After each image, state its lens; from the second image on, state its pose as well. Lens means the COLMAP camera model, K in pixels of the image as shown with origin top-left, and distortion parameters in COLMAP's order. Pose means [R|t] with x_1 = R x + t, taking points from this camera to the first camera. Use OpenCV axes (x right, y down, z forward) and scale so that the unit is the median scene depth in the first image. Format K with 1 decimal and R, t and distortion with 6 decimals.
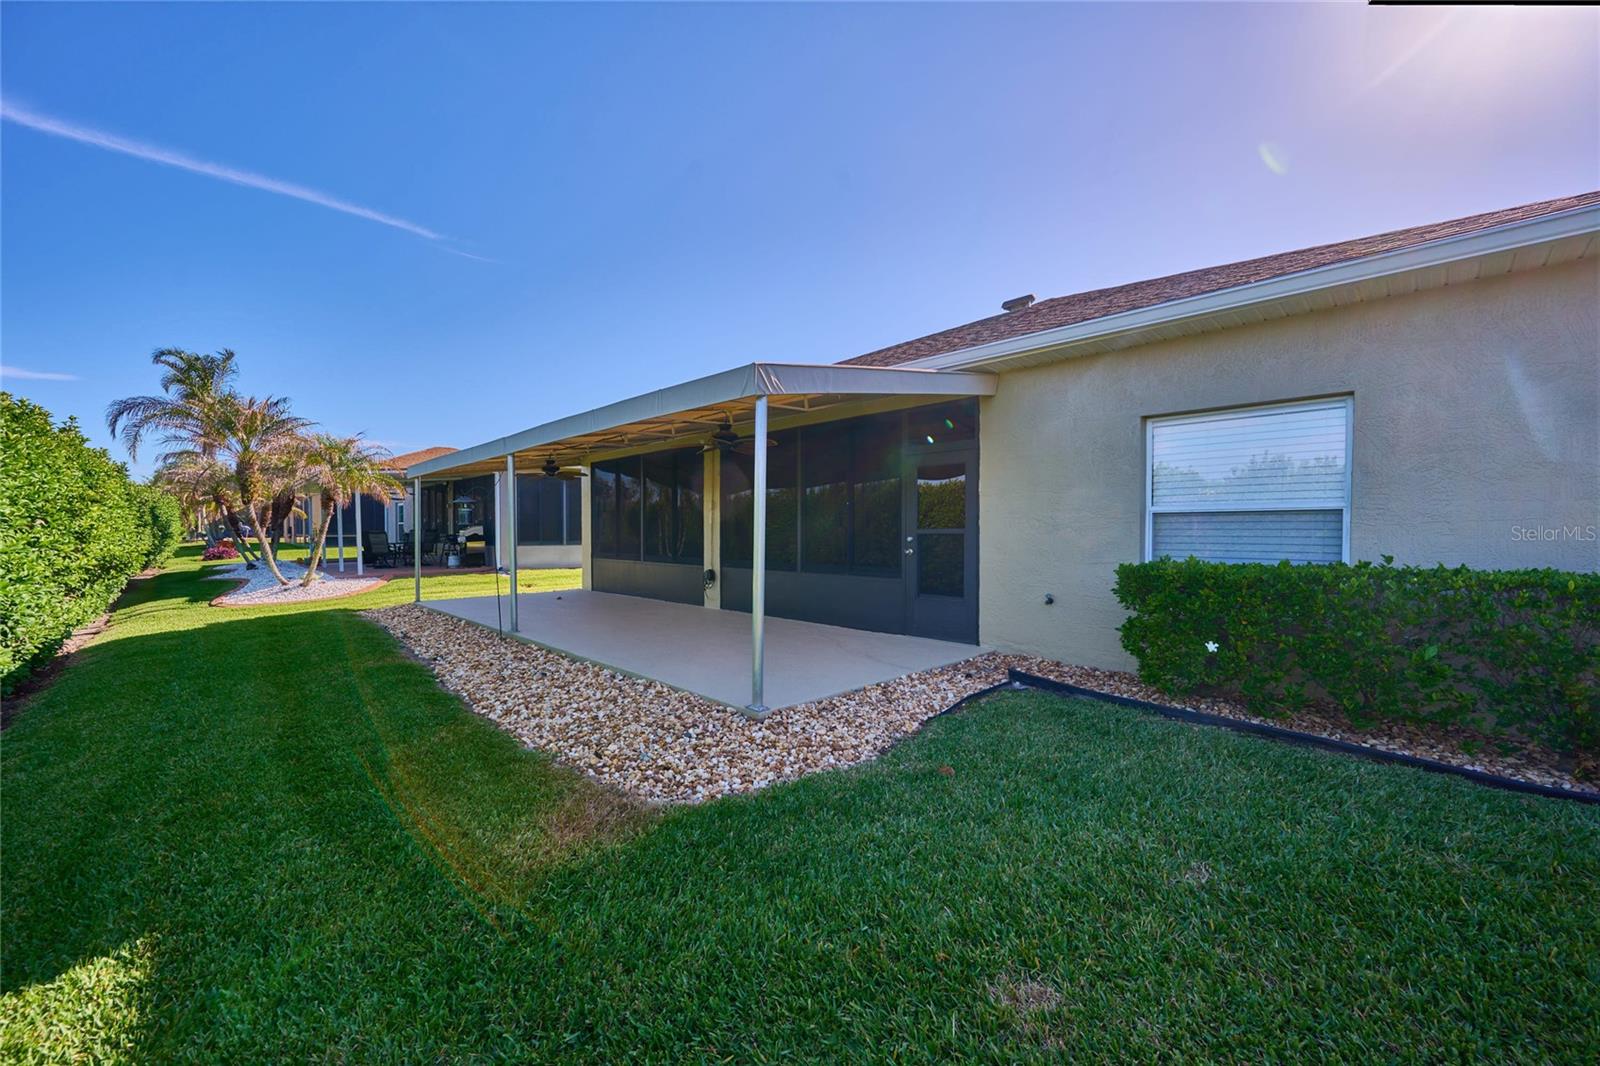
lens RADIAL K [[626.5, 0, 799.6], [0, 626.5, 539.8], [0, 0, 1]] dist [0.000170, 0.000476]
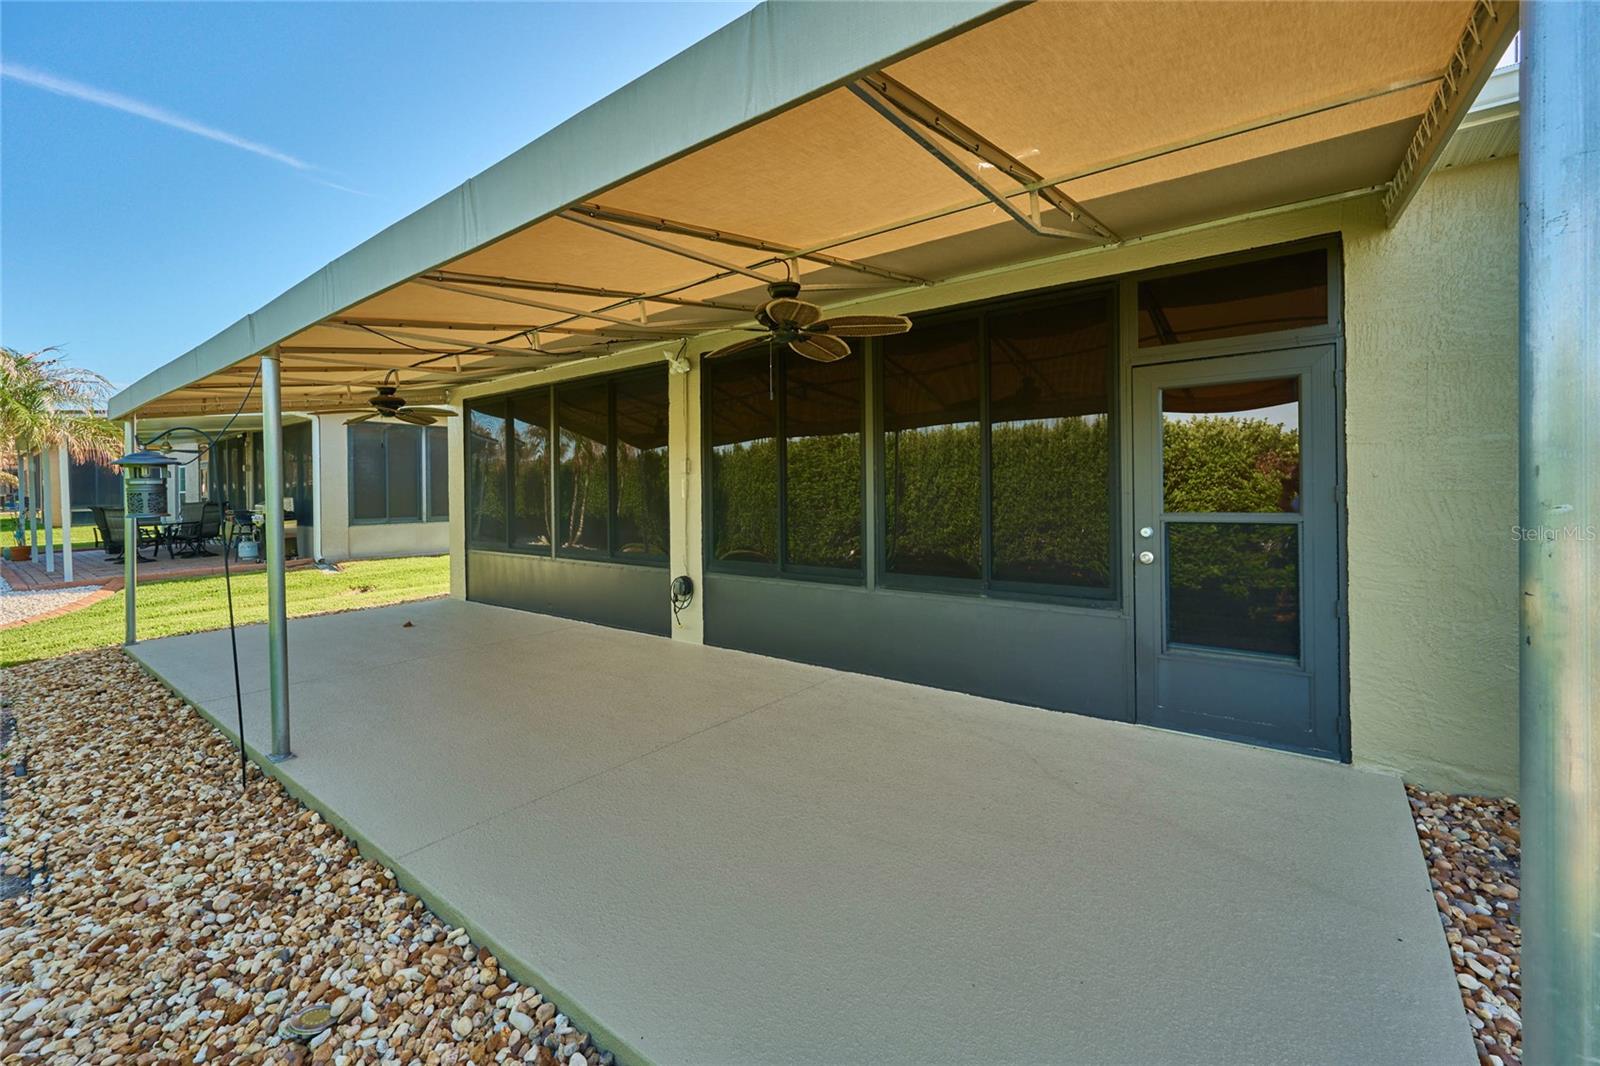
lens RADIAL K [[672.4, 0, 804.4], [0, 672.4, 488.4], [0, 0, 1]] dist [-0.001054, -0.000351]
pose [[0.988877, -0.013806, 0.148096, -0.123221], [0.016012, 0.999778, -0.013710, -0.023691], [-0.147874, 0.015929, 0.988878, 0.365352]]
